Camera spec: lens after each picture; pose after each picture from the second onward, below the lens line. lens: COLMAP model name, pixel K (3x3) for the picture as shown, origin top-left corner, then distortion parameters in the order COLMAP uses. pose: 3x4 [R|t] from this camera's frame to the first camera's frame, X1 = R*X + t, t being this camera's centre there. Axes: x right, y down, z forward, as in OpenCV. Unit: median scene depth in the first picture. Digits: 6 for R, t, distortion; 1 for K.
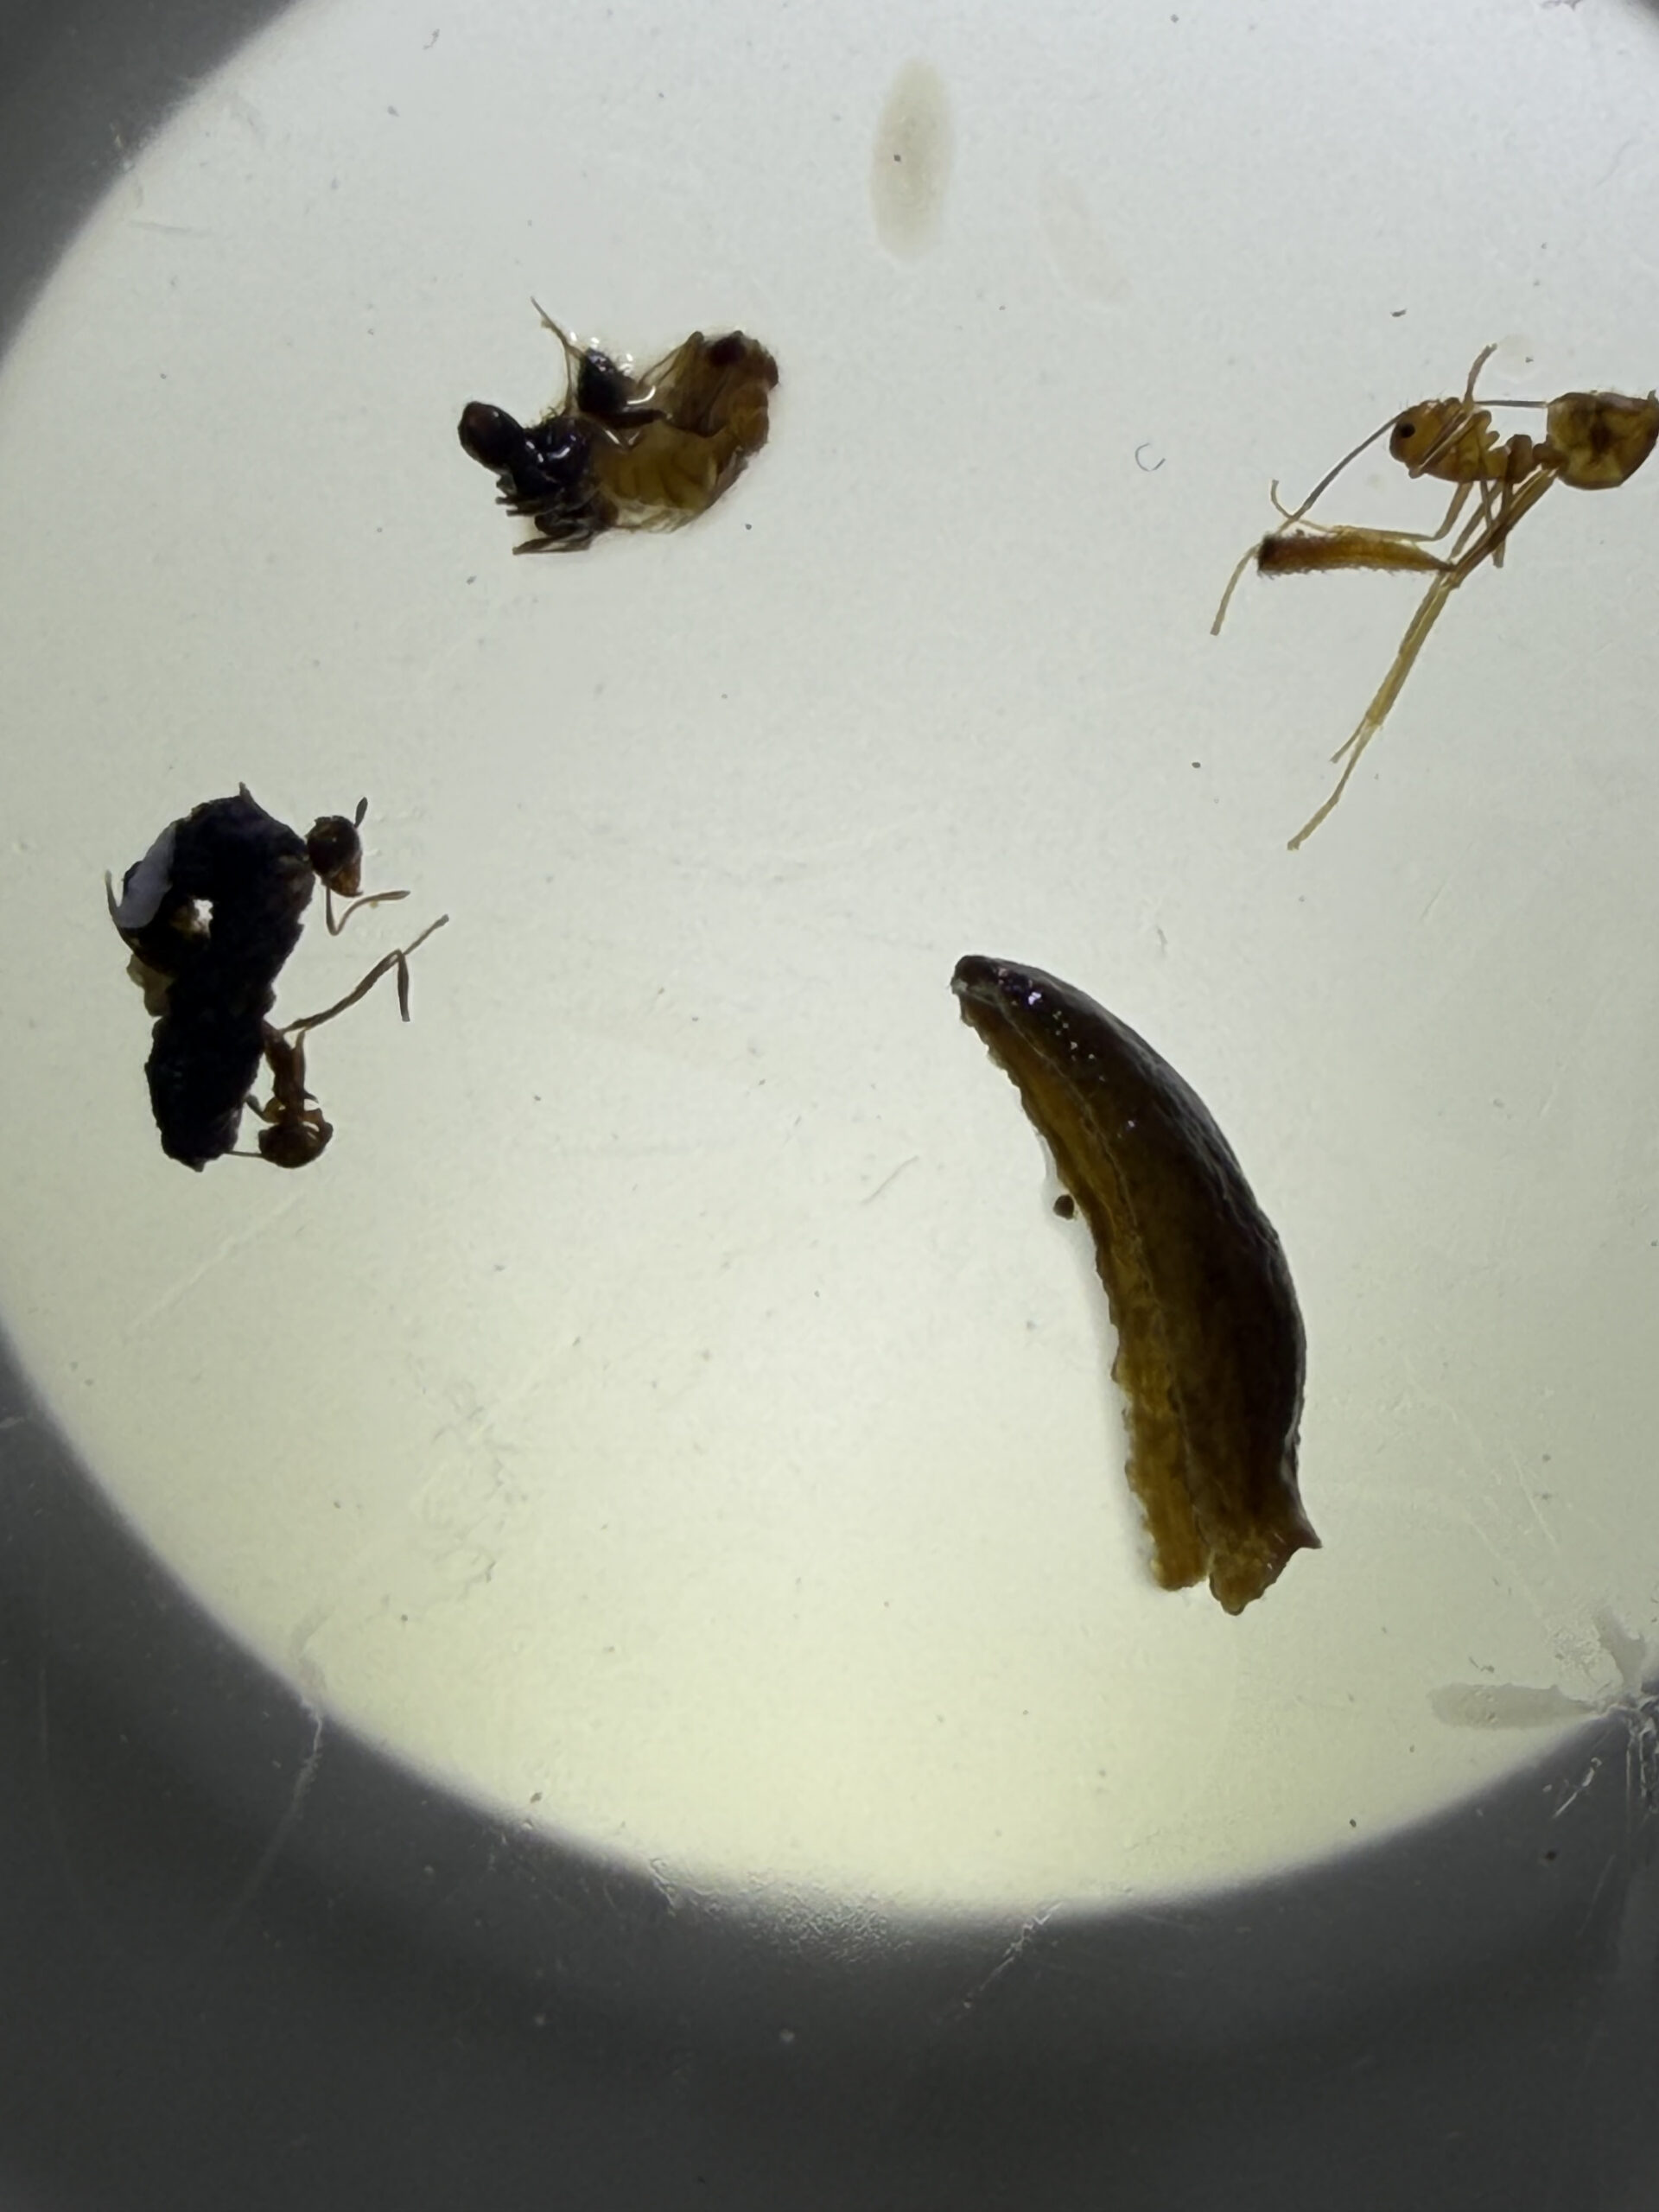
lens RADIAL K [[4639.6, 0, 844.7], [0, 4639.6, 1090.9], [0, 0, 1]] dist [0.004493, 0.000000]
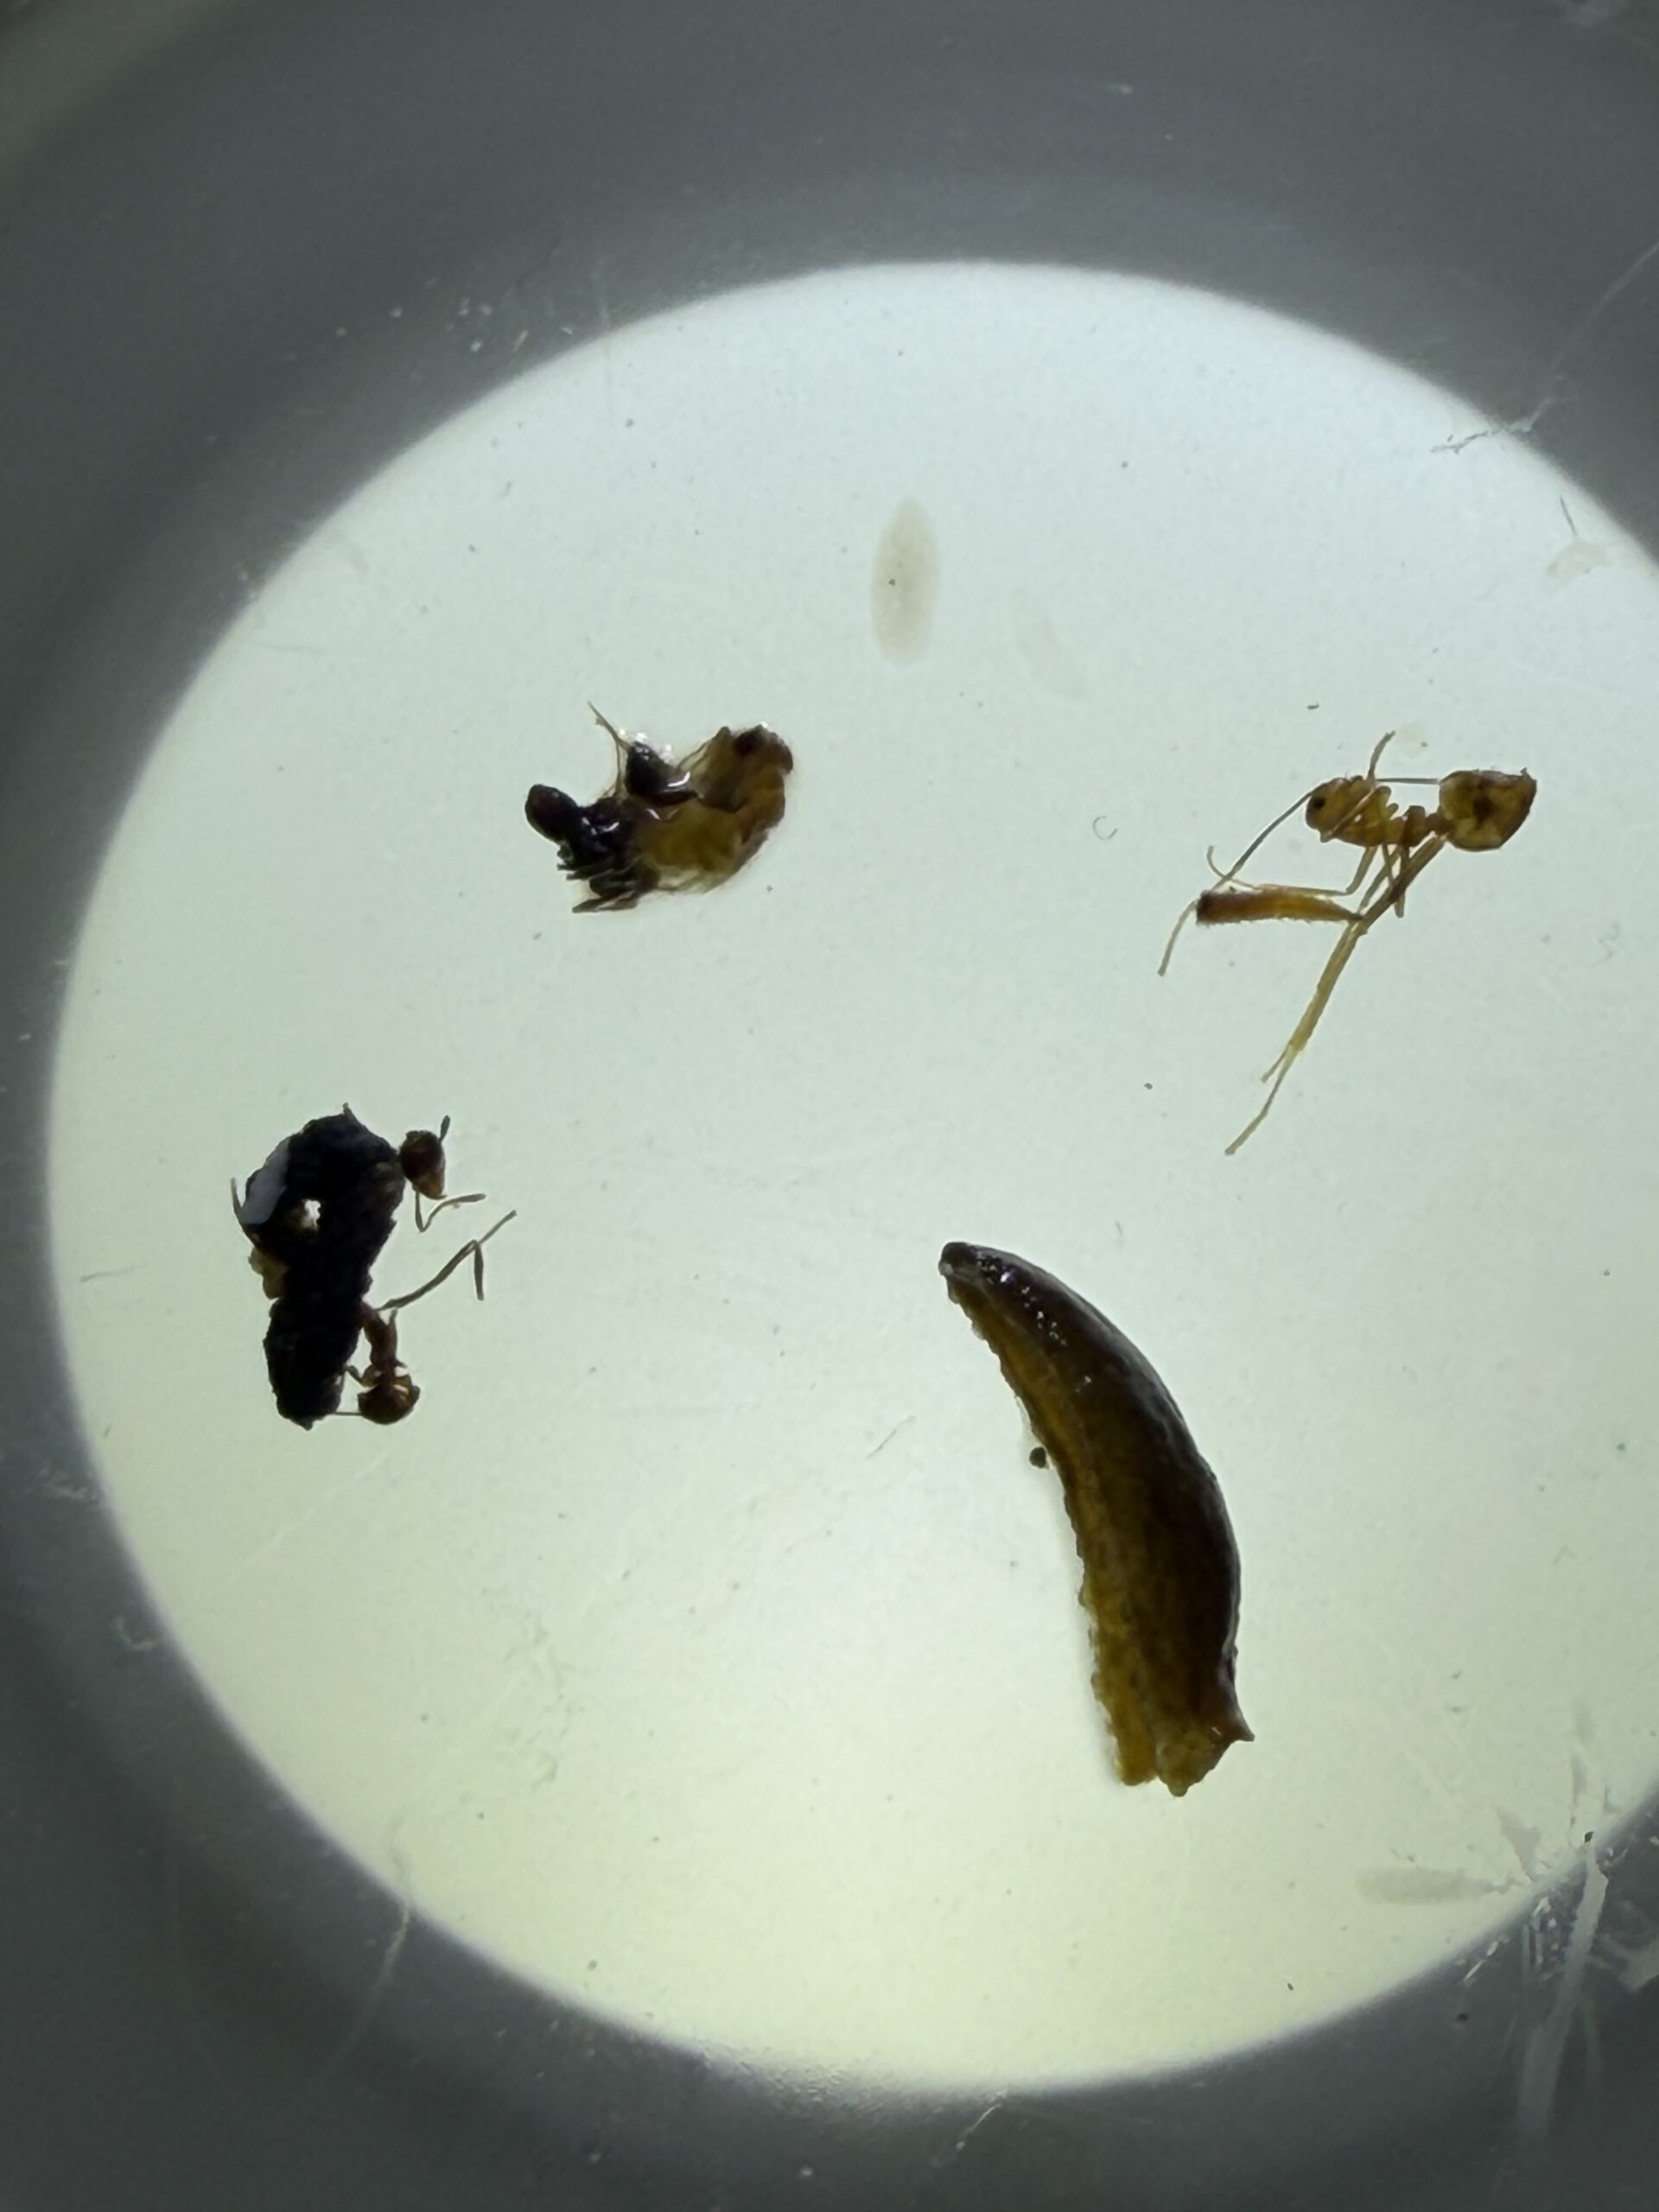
lens RADIAL K [[4639.6, 0, 818.2], [0, 4639.6, 1114.3], [0, 0, 1]] dist [0.004493, 0.000000]
pose [[0.999555, -0.006505, -0.029128, 0.026507], [0.003981, 0.996298, -0.085870, 0.039331], [0.029579, 0.085716, 0.995880, -0.185547]]
